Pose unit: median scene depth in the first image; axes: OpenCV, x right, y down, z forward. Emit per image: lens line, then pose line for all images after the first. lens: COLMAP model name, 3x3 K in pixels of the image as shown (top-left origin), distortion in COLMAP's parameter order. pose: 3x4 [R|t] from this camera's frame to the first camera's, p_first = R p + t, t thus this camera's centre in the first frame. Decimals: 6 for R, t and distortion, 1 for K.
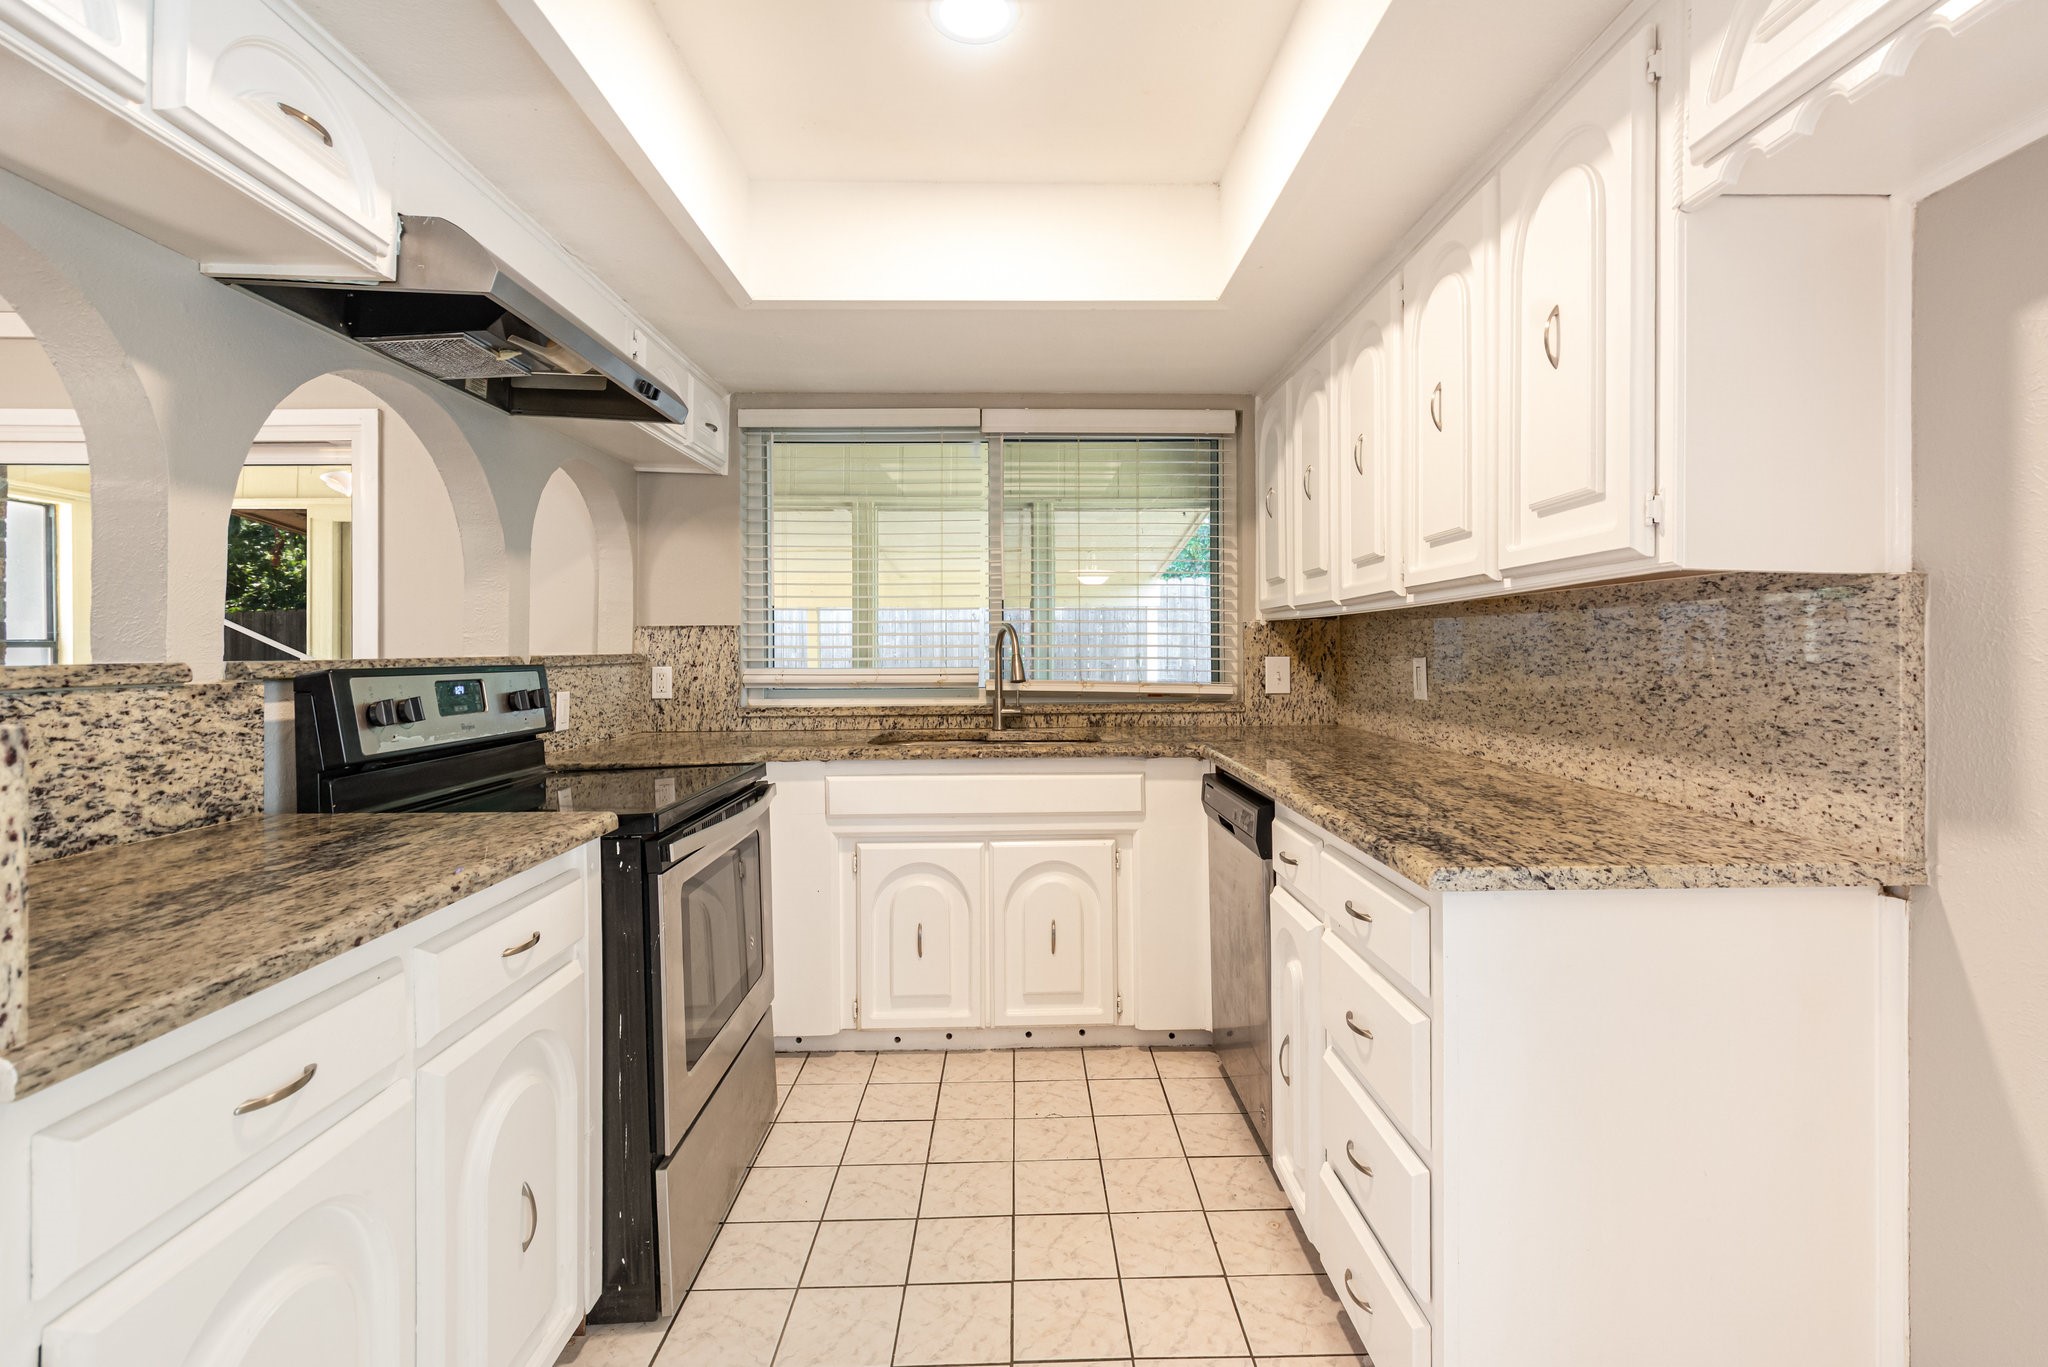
lens RADIAL K [[923.5, 0, 1039.5], [0, 923.5, 645.6], [0, 0, 1]] dist [0.009878, -0.003276]
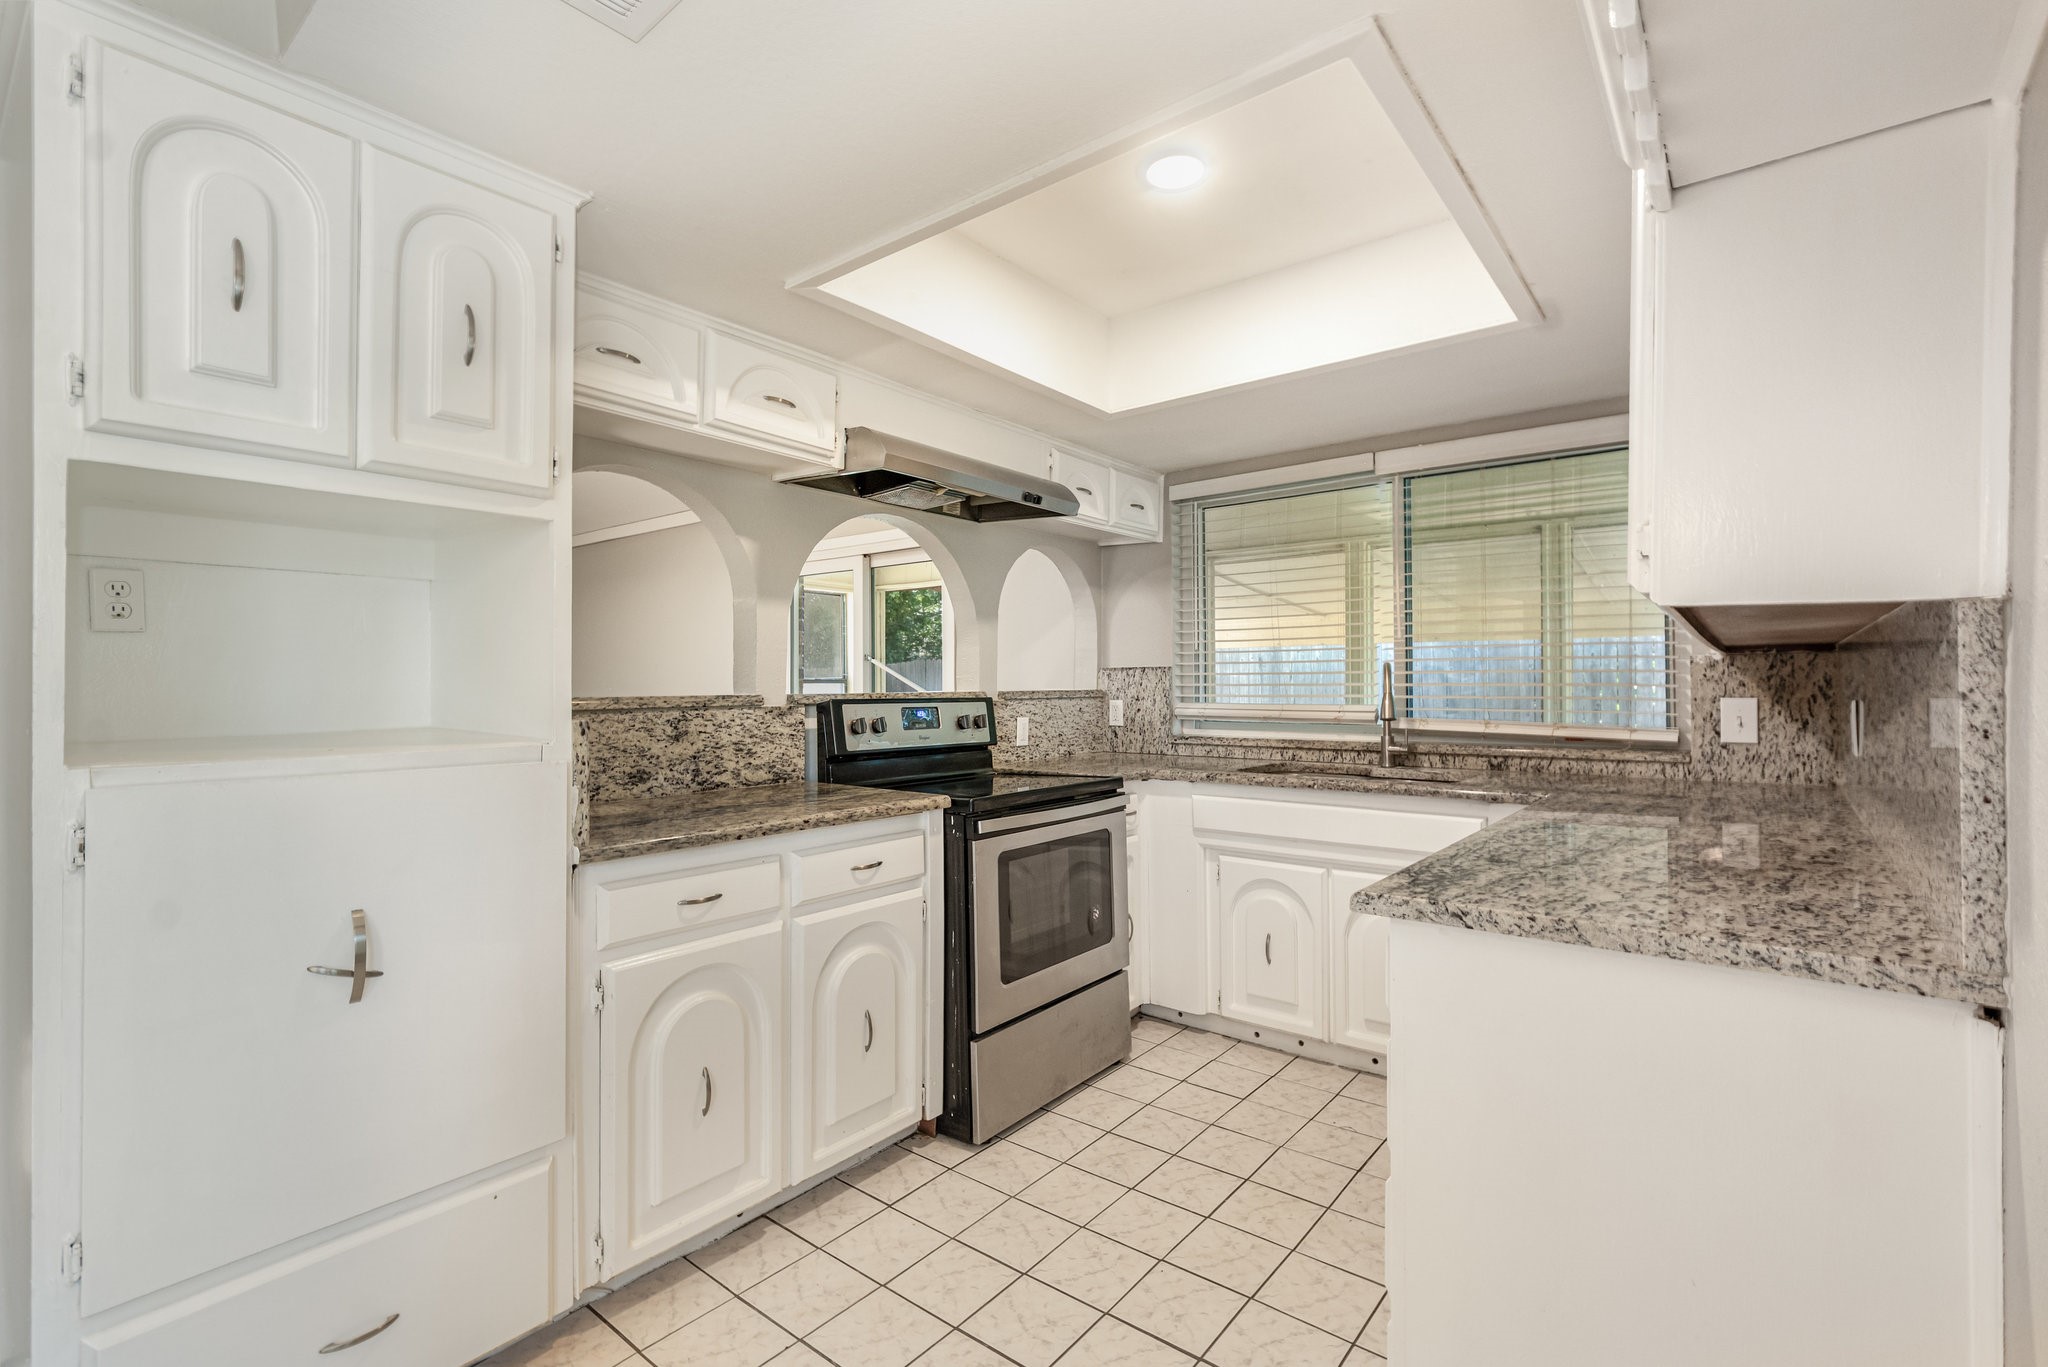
lens RADIAL K [[923.5, 0, 1030.5], [0, 923.5, 681.3], [0, 0, 1]] dist [0.009878, -0.003276]
pose [[0.768163, -0.000598, -0.640254, 0.415827], [0.001049, 0.999999, 0.000325, -0.005218], [0.640253, -0.000922, 0.768163, -0.047232]]
